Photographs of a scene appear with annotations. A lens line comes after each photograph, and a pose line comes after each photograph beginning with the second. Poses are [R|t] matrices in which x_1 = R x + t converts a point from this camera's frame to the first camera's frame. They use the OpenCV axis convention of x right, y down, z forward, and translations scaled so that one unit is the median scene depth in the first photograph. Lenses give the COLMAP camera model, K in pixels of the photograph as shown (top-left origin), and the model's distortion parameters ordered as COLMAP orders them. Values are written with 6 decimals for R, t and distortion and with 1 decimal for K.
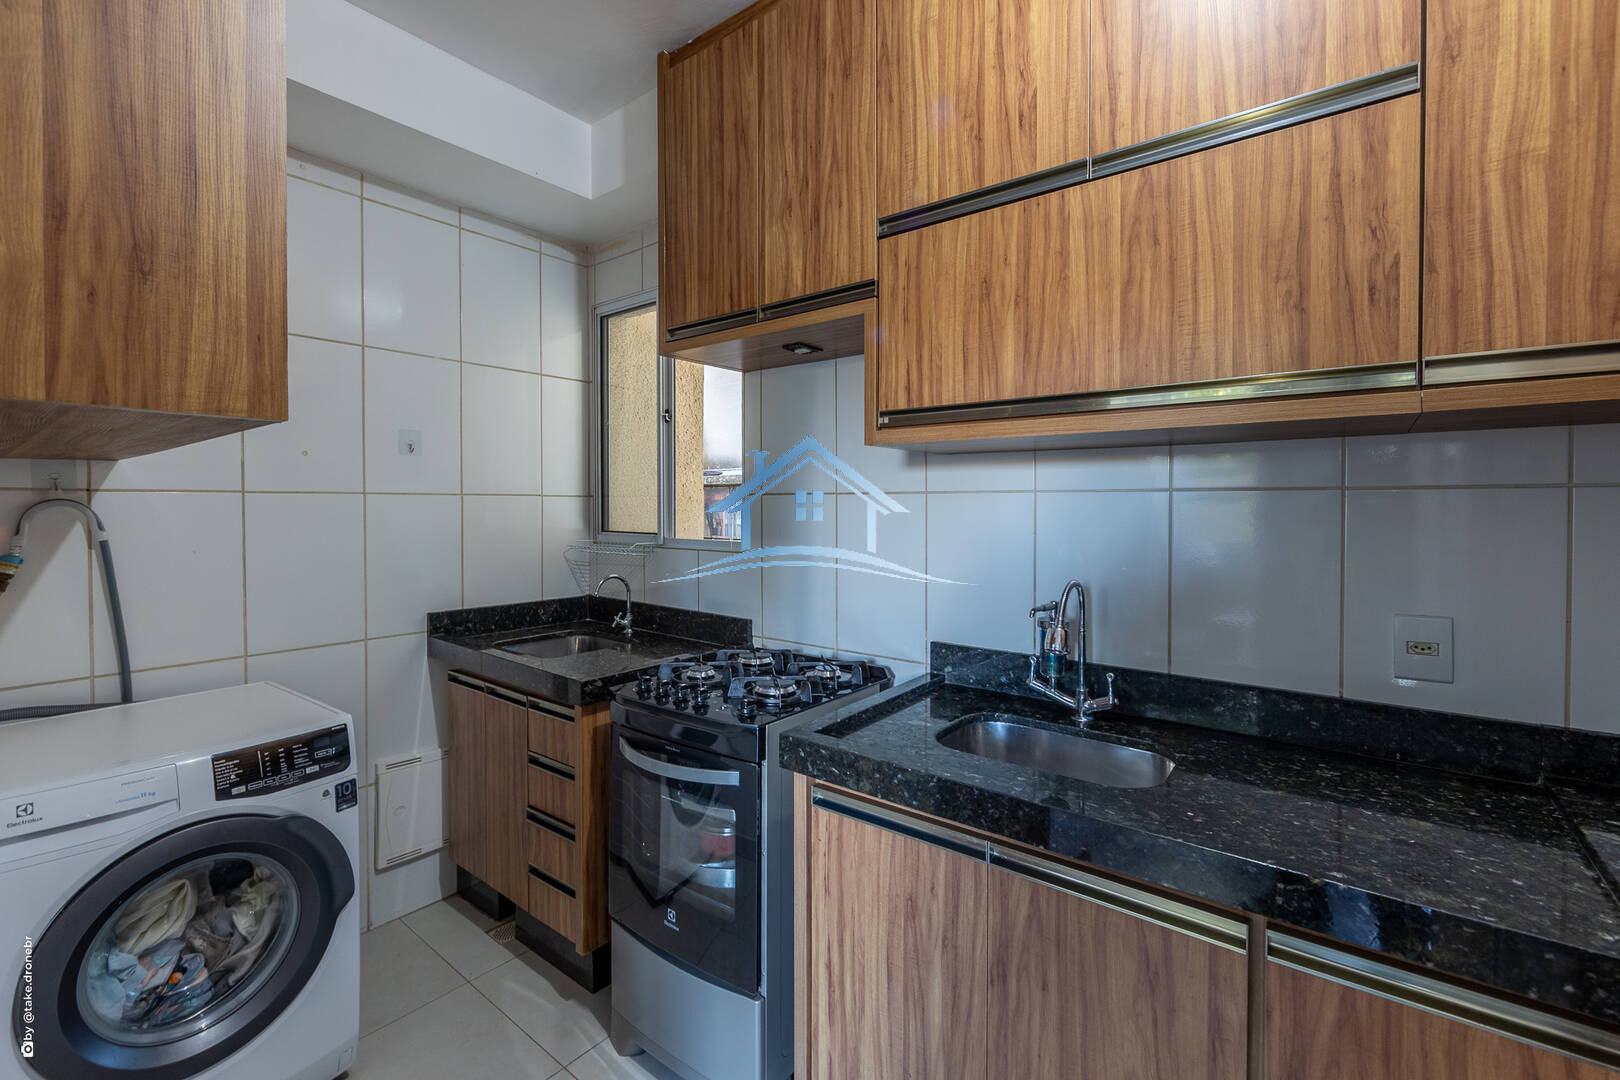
lens RADIAL K [[690.1, 0, 839.5], [0, 690.1, 515.2], [0, 0, 1]] dist [-0.003006, -0.000238]
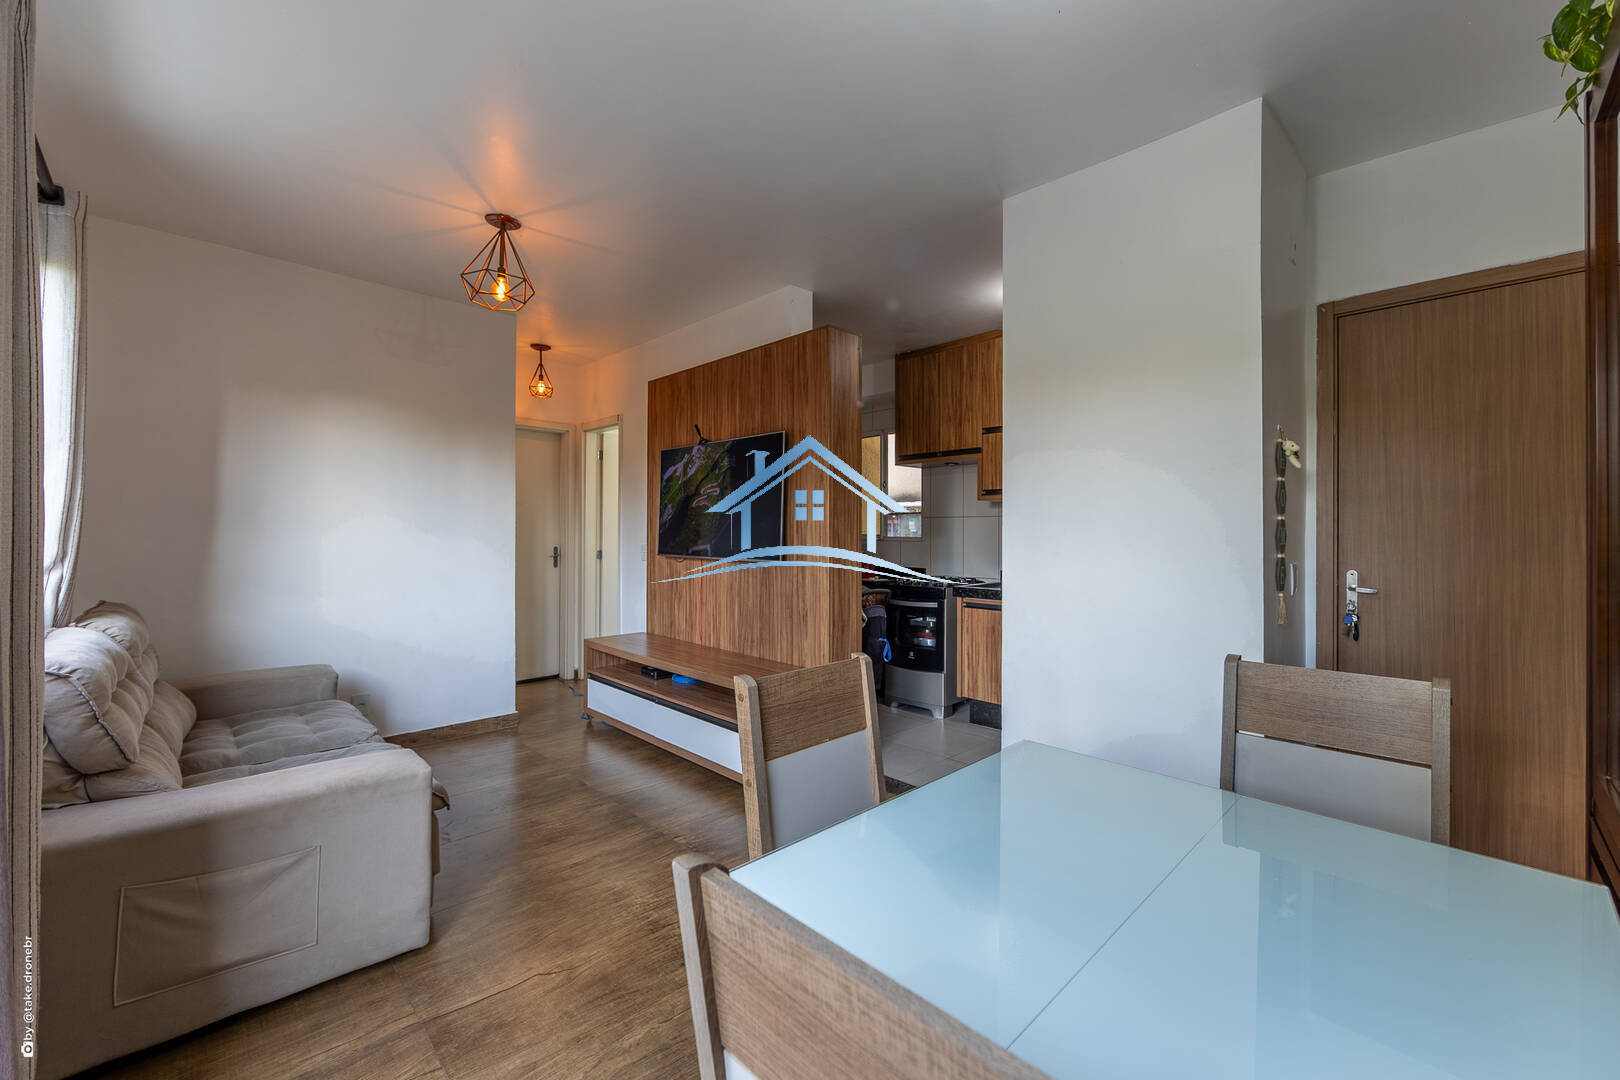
lens RADIAL K [[648.6, 0, 817.4], [0, 648.6, 536.1], [0, 0, 1]] dist [-0.002044, -0.000121]
pose [[0.989978, 0.003363, -0.141184, -0.289659], [-0.004428, 0.999964, -0.007231, 0.092488], [0.141155, 0.007784, 0.989957, -2.198632]]
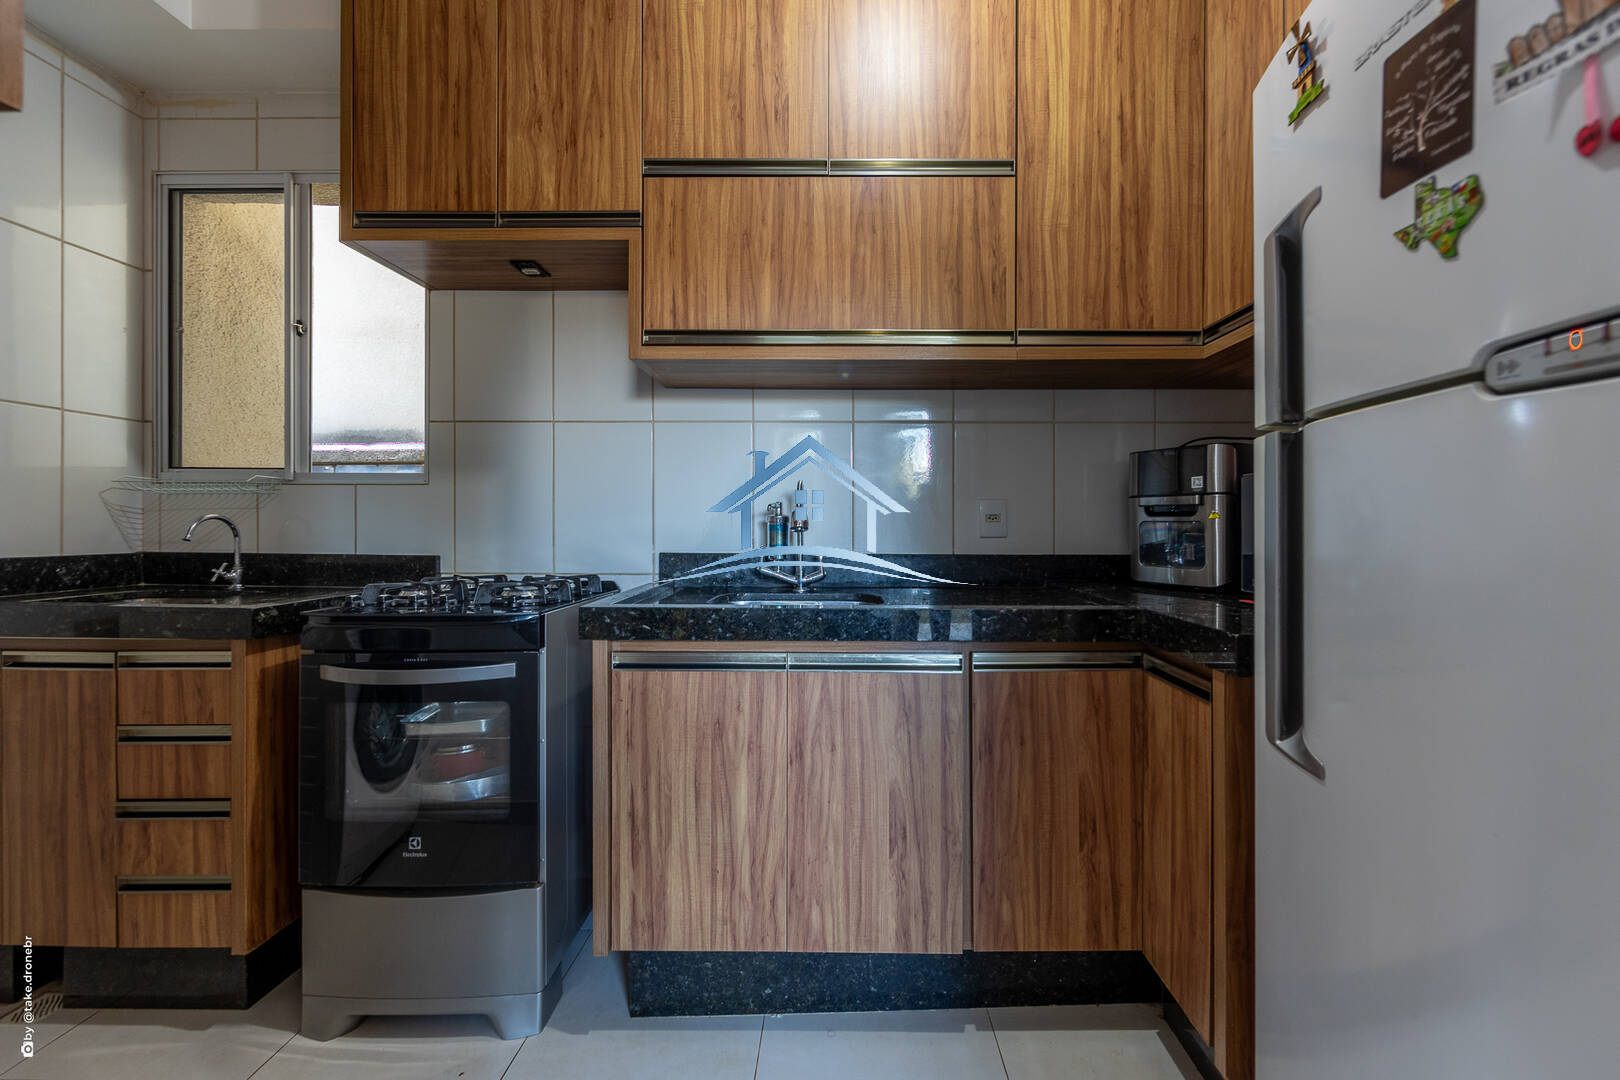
lens RADIAL K [[648.6, 0, 817.4], [0, 648.6, 536.1], [0, 0, 1]] dist [-0.002044, -0.000121]
pose [[0.802963, 0.000505, 0.596029, -0.374587], [0.007287, 0.999917, -0.010663, 0.215927], [-0.595984, 0.012905, 0.802892, -0.008843]]
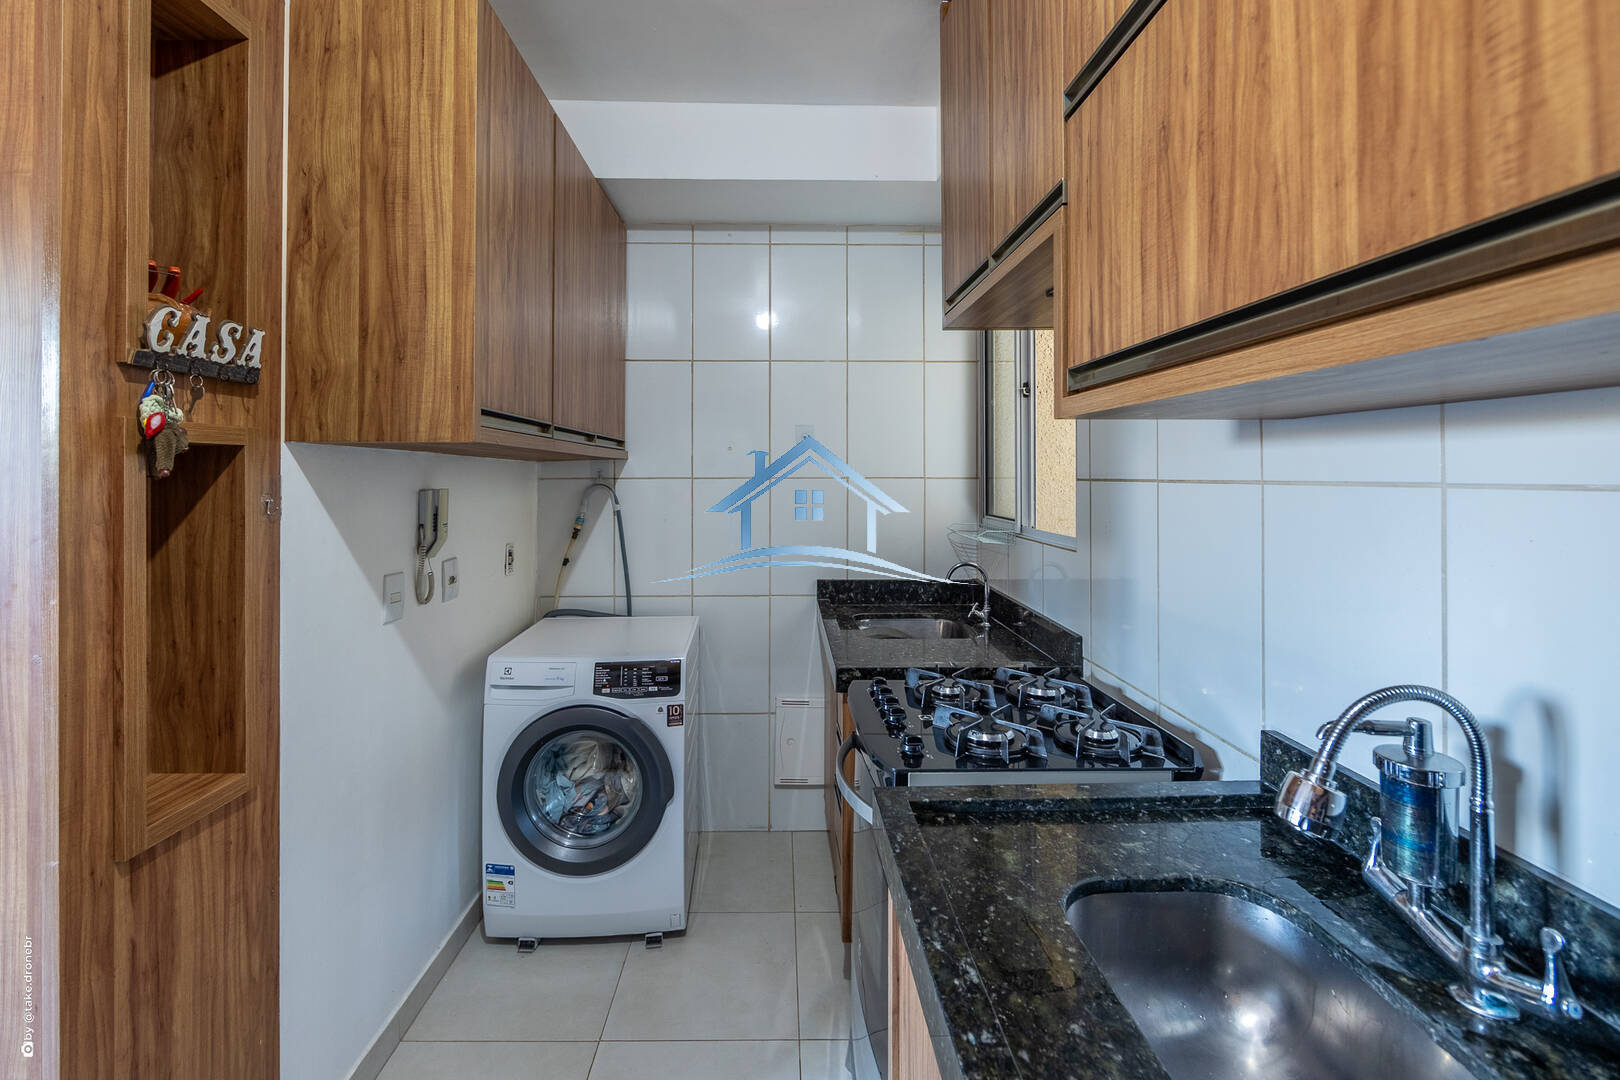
lens RADIAL K [[676.6, 0, 788.6], [0, 676.6, 473.2], [0, 0, 1]] dist [-0.001562, -0.000193]
pose [[0.618255, -0.003597, -0.785969, 0.451758], [-0.011439, 0.999842, -0.013574, -0.037557], [0.785894, 0.017383, 0.618117, 0.401178]]
